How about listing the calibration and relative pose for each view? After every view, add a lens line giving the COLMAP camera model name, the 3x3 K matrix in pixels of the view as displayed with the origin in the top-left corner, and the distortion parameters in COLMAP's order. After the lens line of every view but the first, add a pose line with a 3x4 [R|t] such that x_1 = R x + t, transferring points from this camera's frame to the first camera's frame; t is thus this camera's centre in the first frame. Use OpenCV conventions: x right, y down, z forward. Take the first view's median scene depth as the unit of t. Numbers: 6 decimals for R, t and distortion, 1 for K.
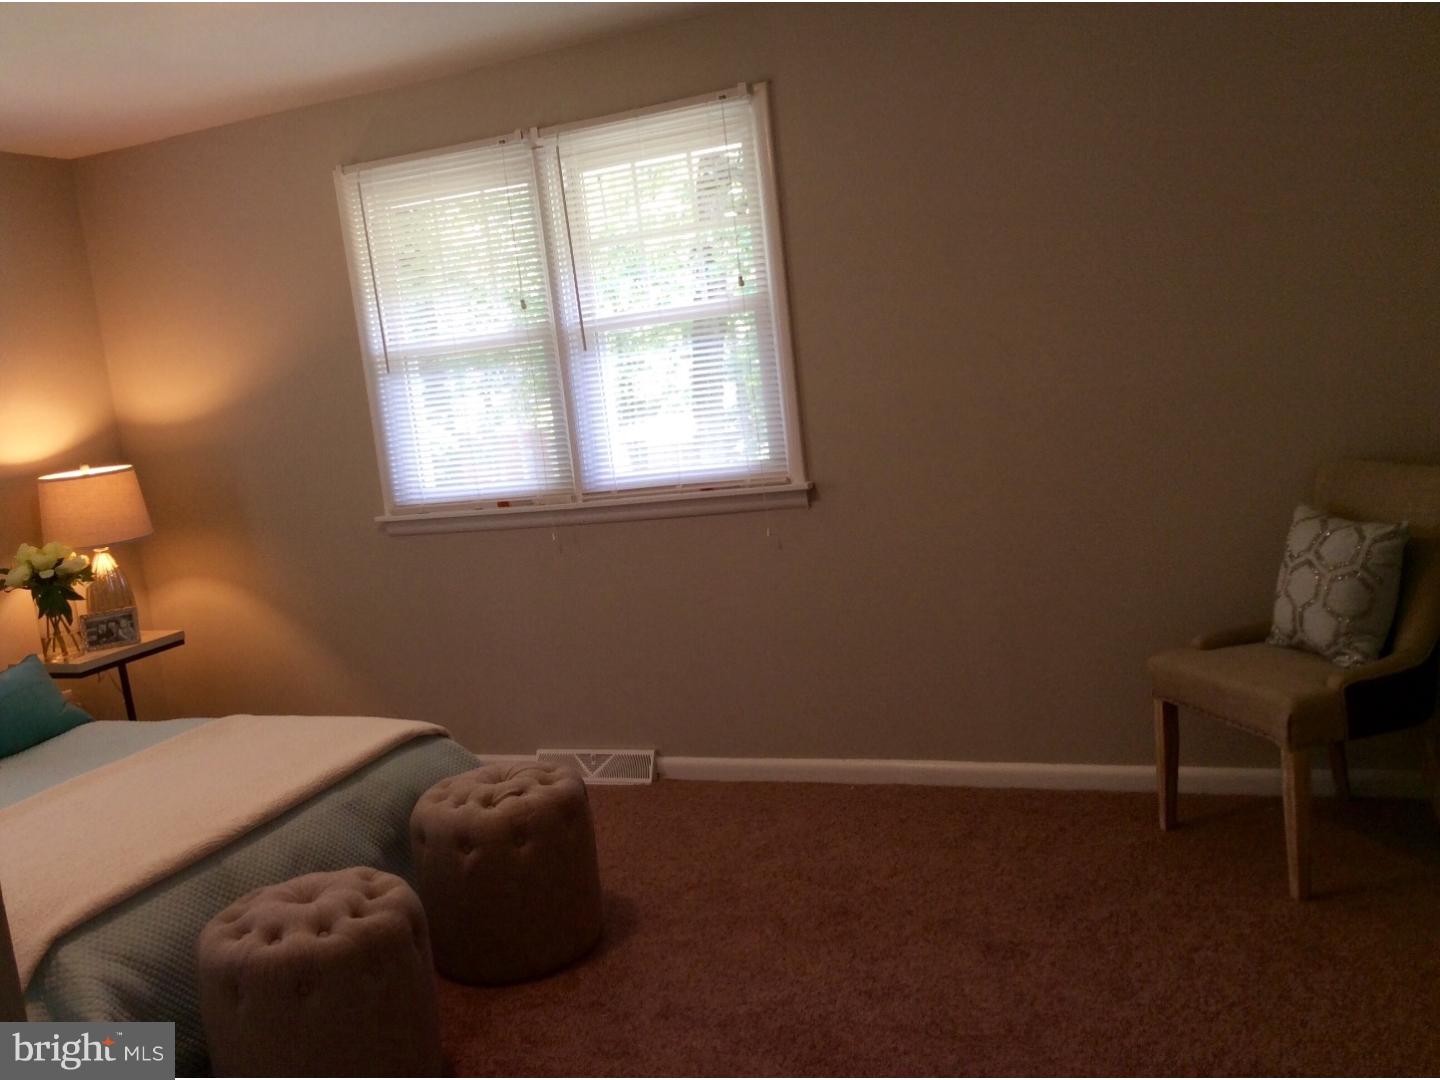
lens RADIAL K [[1308.5, 0, 722.1], [0, 1308.5, 548.4], [0, 0, 1]] dist [0.127161, -0.235472]
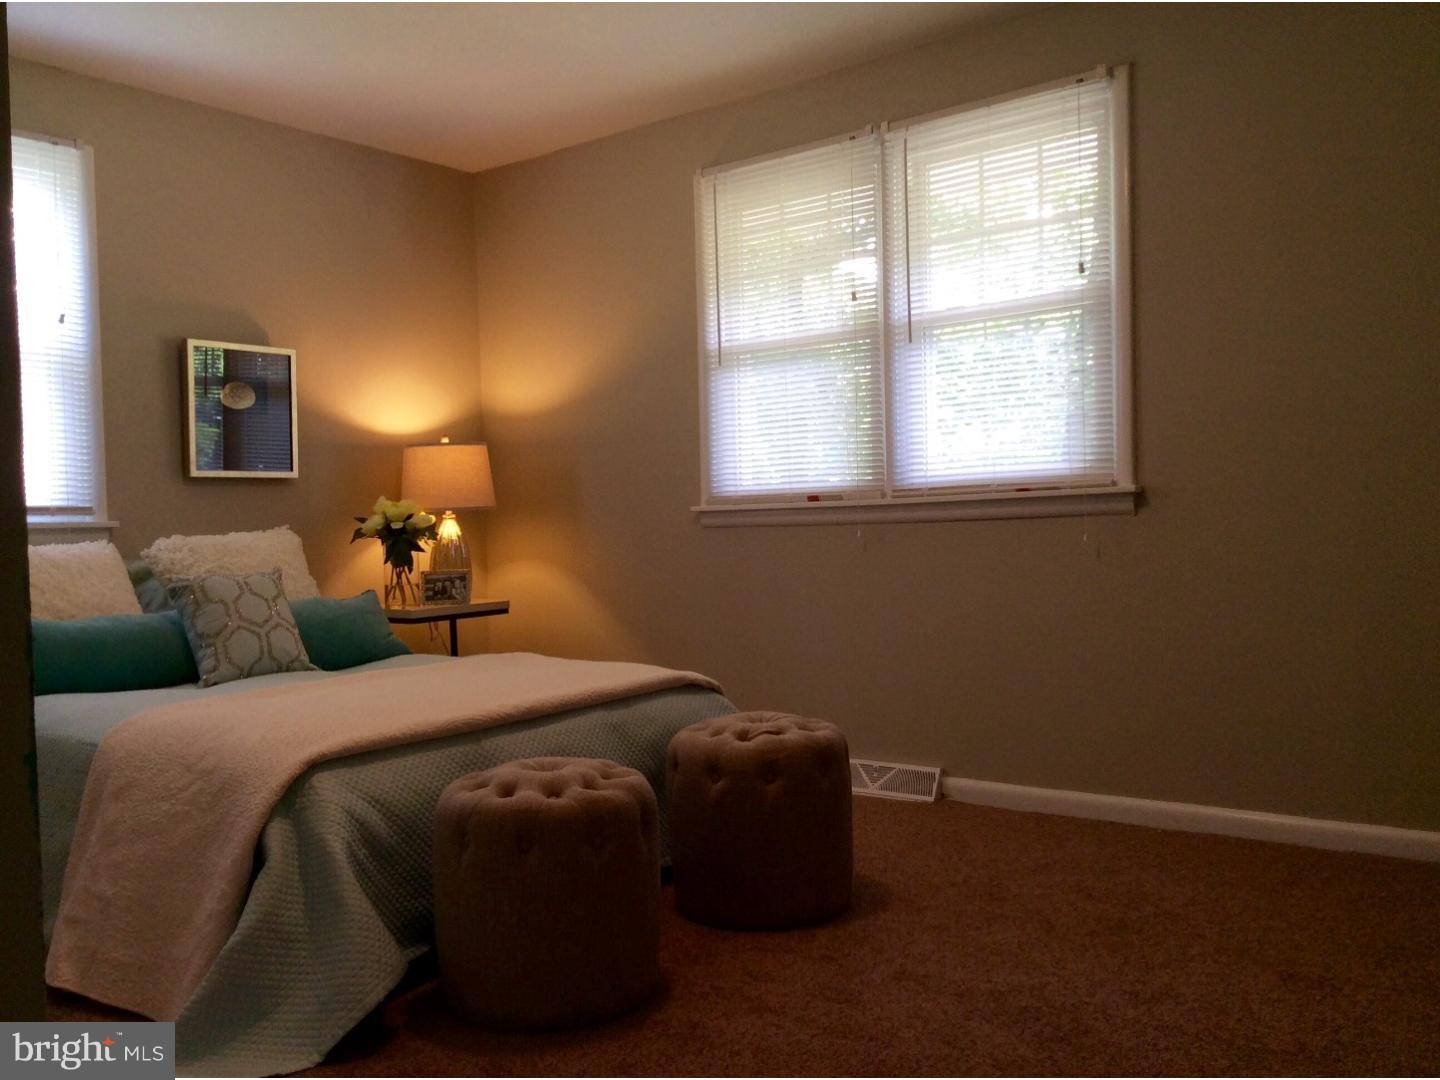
lens RADIAL K [[1308.5, 0, 722.1], [0, 1308.5, 548.4], [0, 0, 1]] dist [0.127161, -0.235472]
pose [[0.958416, 0.090827, -0.270536, 0.040536], [-0.118679, 0.988989, -0.088405, 0.104505], [0.259528, 0.116836, 0.958642, 0.041220]]
